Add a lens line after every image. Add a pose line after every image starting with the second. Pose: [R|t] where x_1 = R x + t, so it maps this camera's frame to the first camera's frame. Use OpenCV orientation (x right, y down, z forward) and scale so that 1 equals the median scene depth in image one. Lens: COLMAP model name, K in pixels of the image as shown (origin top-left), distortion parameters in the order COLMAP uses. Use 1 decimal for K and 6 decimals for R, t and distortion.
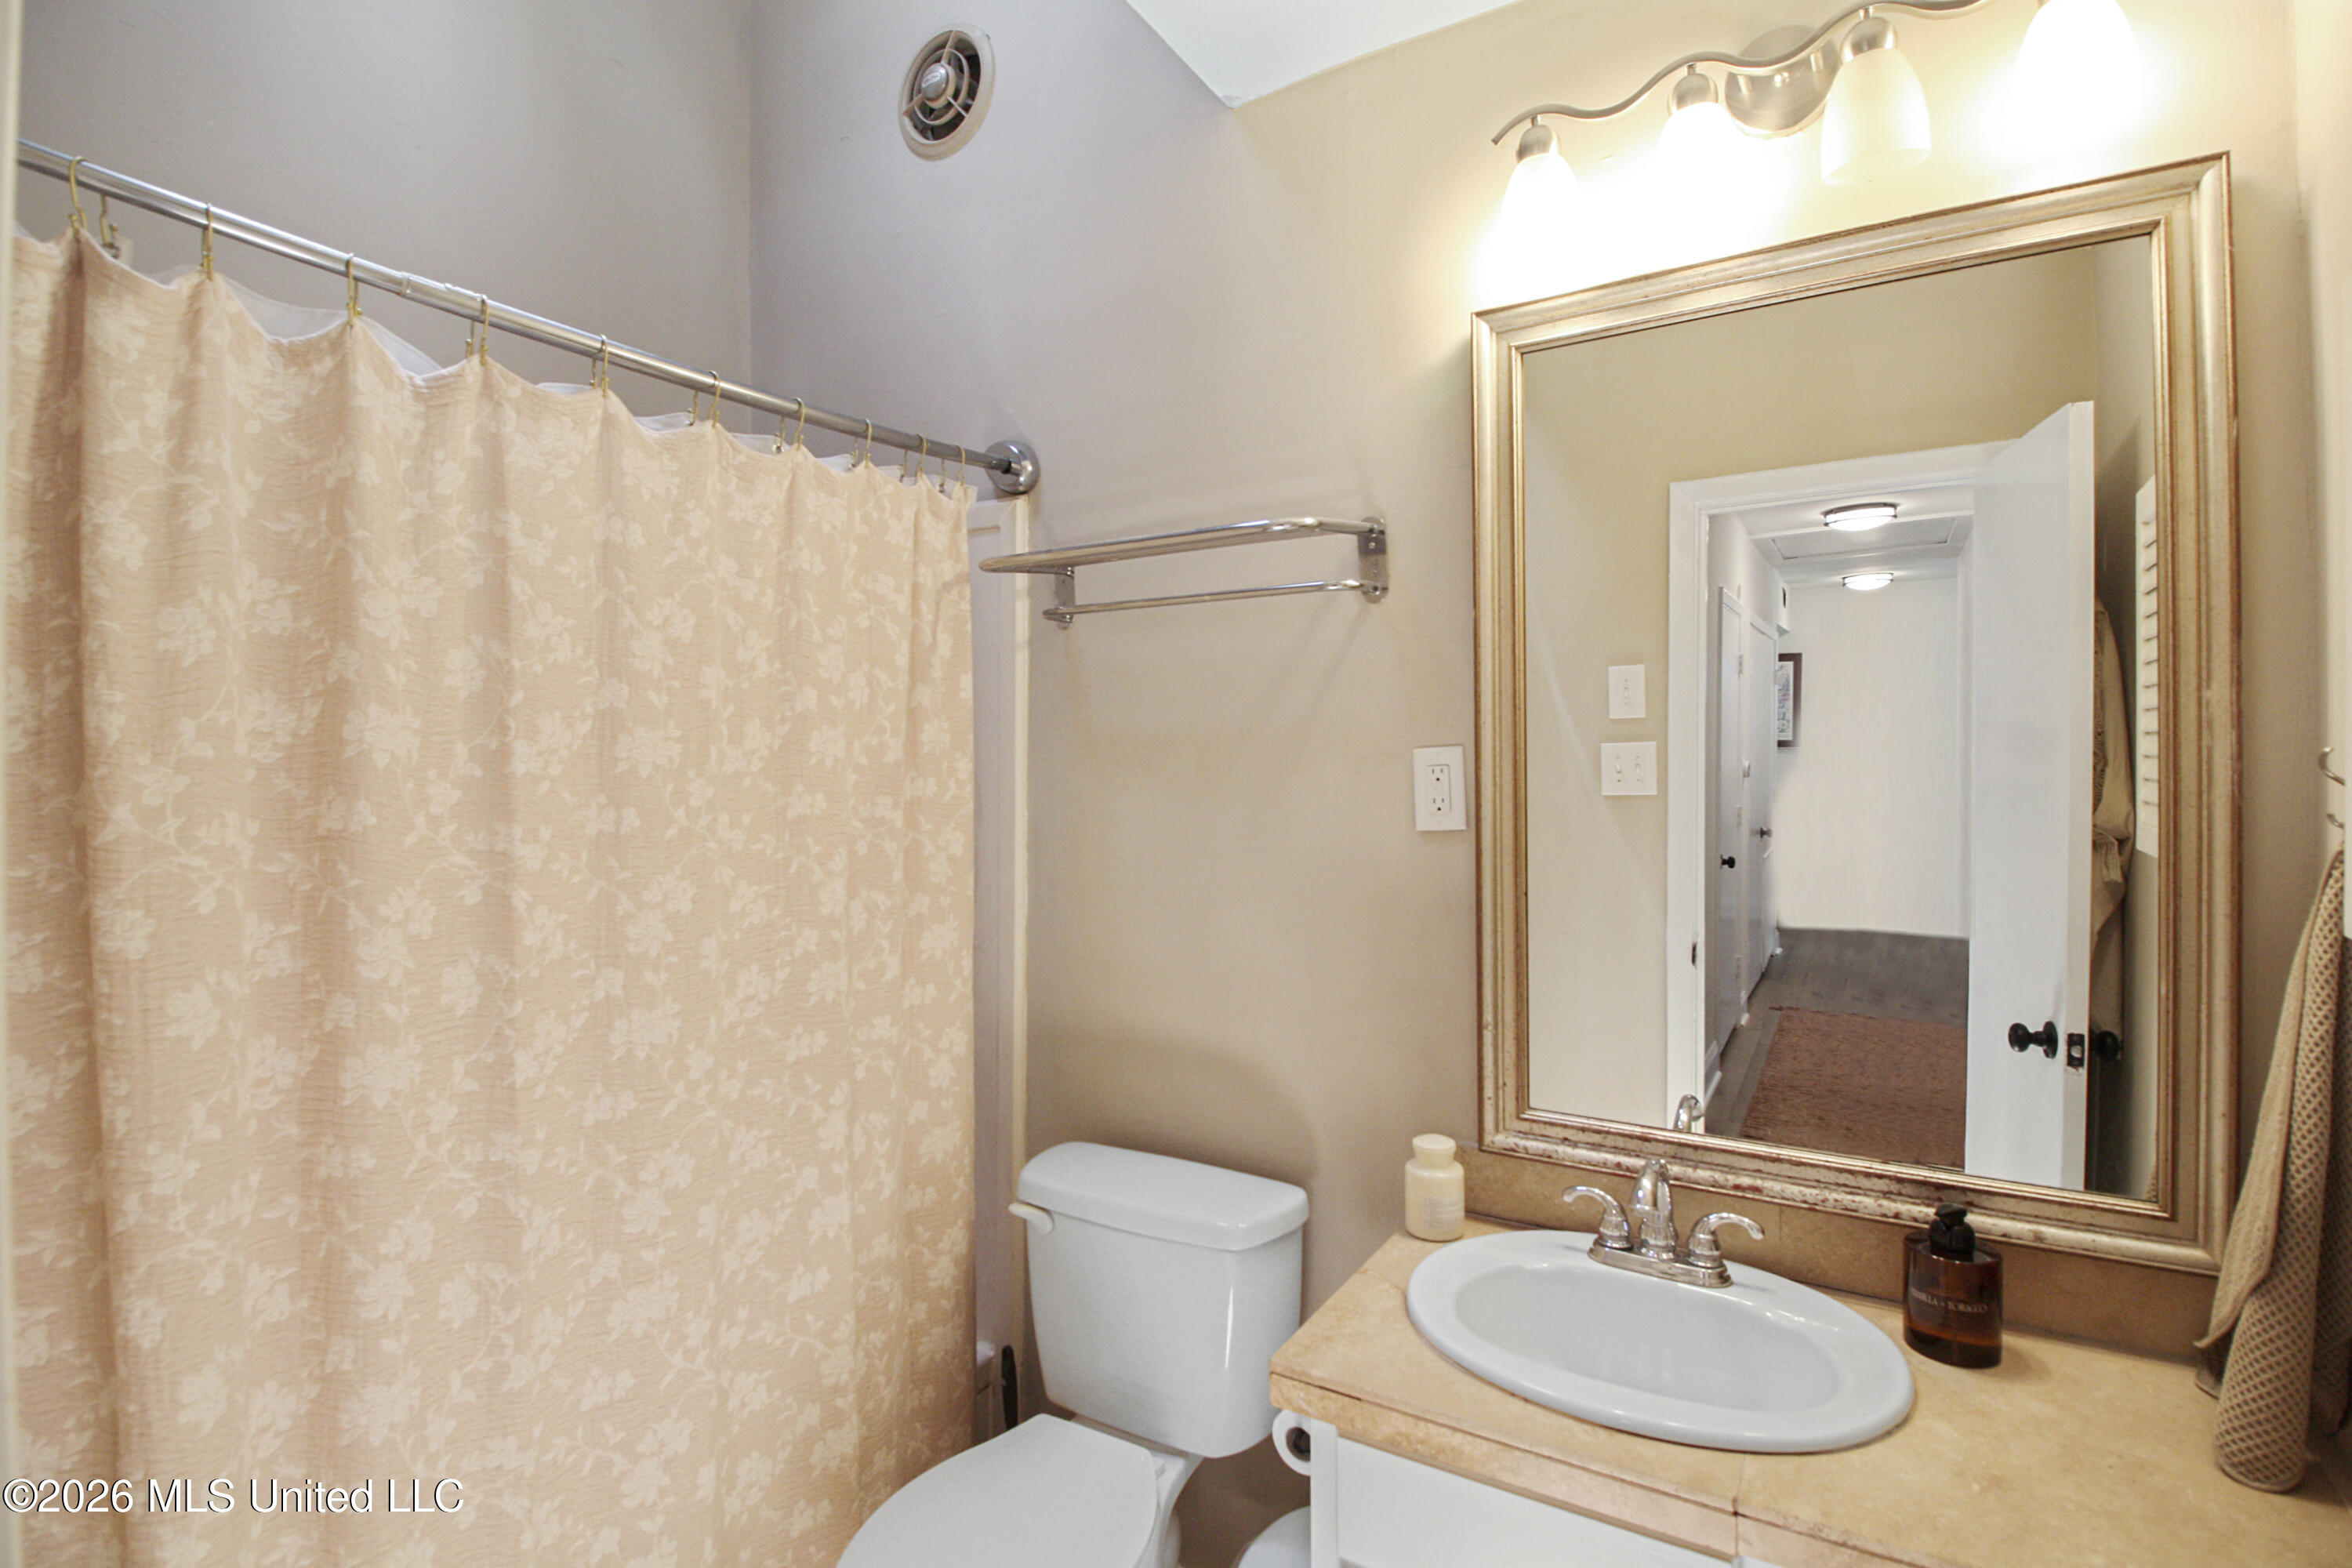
lens RADIAL K [[1092.0, 0, 1176.0], [0, 1092.0, 784.0], [0, 0, 1]] dist [-0.001857, -0.013321]
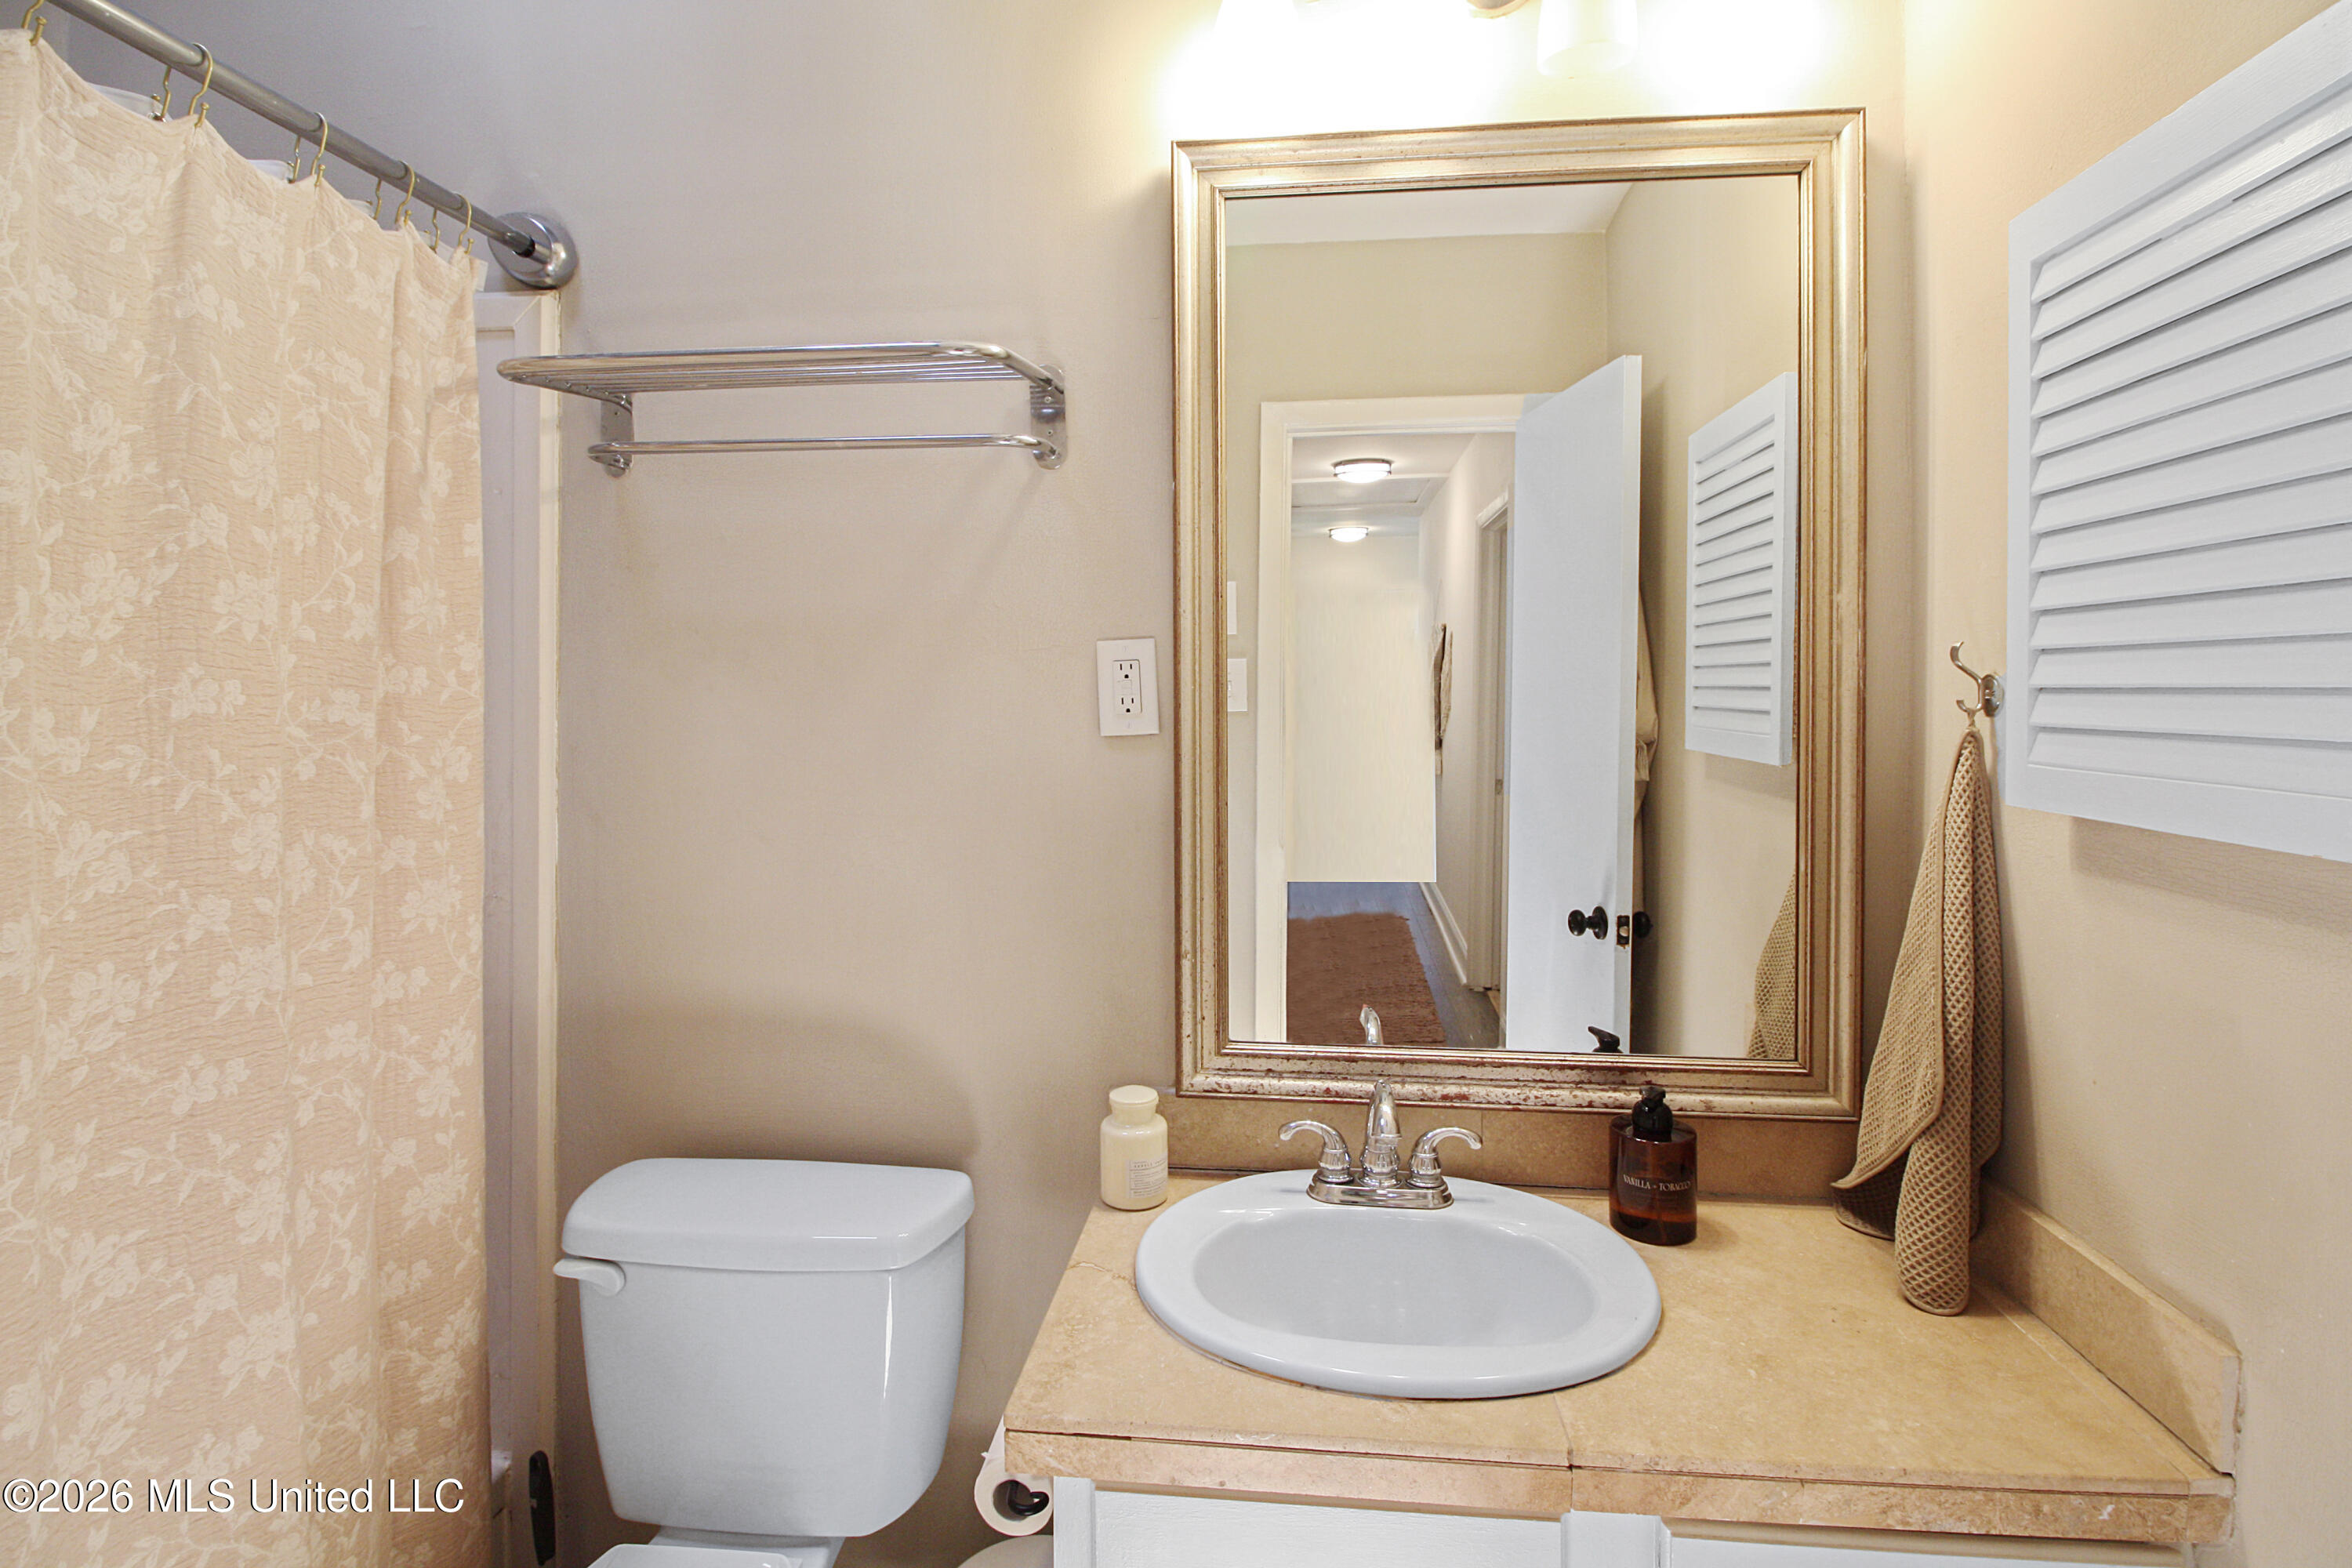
lens RADIAL K [[1119.6, 0, 1192.5], [0, 1119.6, 718.7], [0, 0, 1]] dist [-0.001265, -0.013181]
pose [[0.900957, -0.001334, 0.433906, -0.104751], [-0.000365, 0.999993, 0.003832, 0.027473], [-0.433908, -0.003611, 0.900950, 0.183488]]
